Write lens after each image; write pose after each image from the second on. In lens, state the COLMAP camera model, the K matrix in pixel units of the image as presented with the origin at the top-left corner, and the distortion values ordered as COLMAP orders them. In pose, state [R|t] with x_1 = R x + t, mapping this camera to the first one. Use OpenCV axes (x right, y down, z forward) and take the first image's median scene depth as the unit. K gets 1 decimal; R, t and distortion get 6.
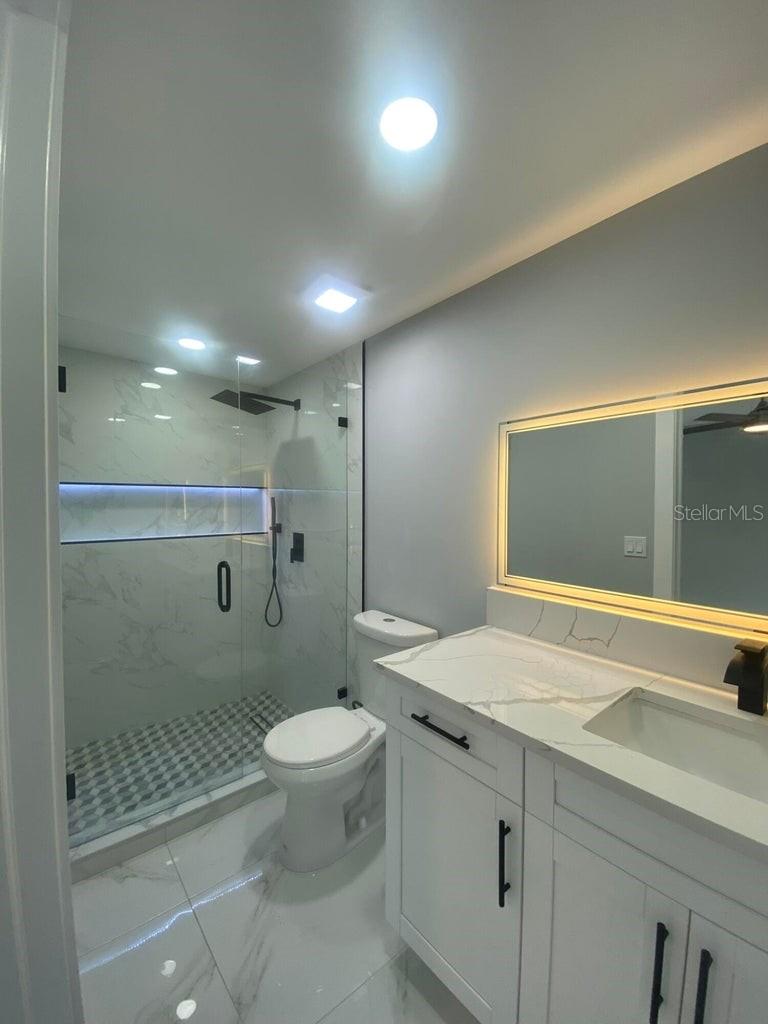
lens RADIAL K [[411.7, 0, 384.0], [0, 411.7, 512.0], [0, 0, 1]] dist [-0.036483, -0.000326]
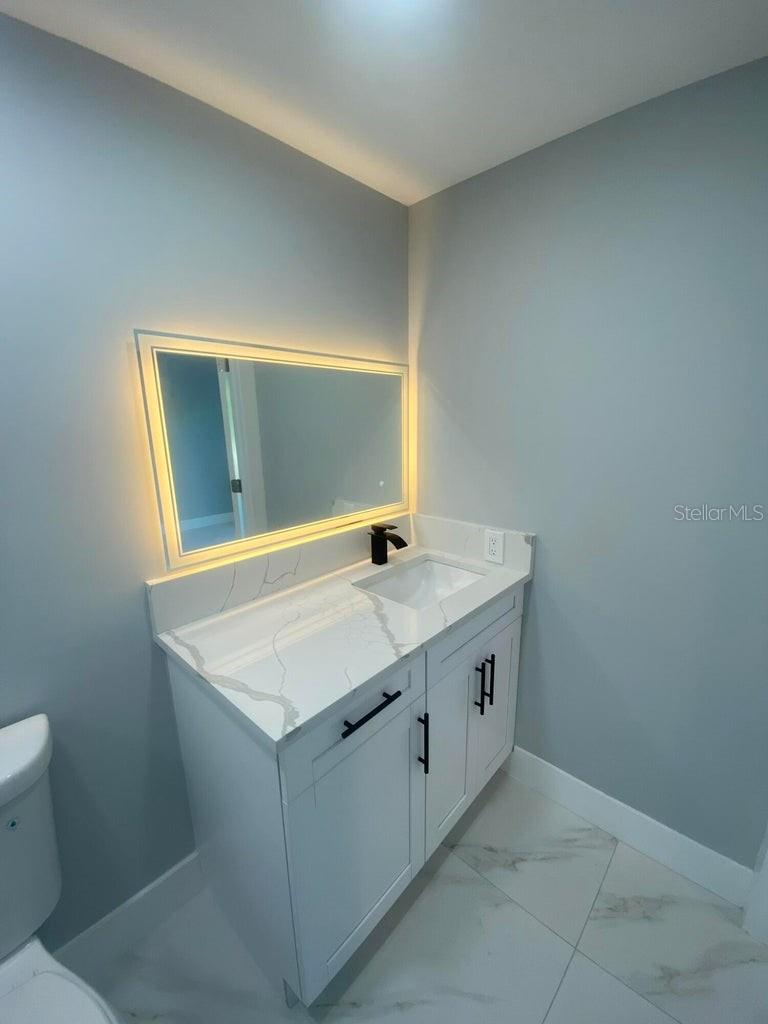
lens RADIAL K [[411.7, 0, 384.0], [0, 411.7, 512.0], [0, 0, 1]] dist [-0.036483, -0.000326]
pose [[-0.142713, -0.224732, 0.963913, -0.577364], [0.046178, 0.971309, 0.233293, -0.094377], [-0.988686, 0.077805, -0.128240, 0.957243]]
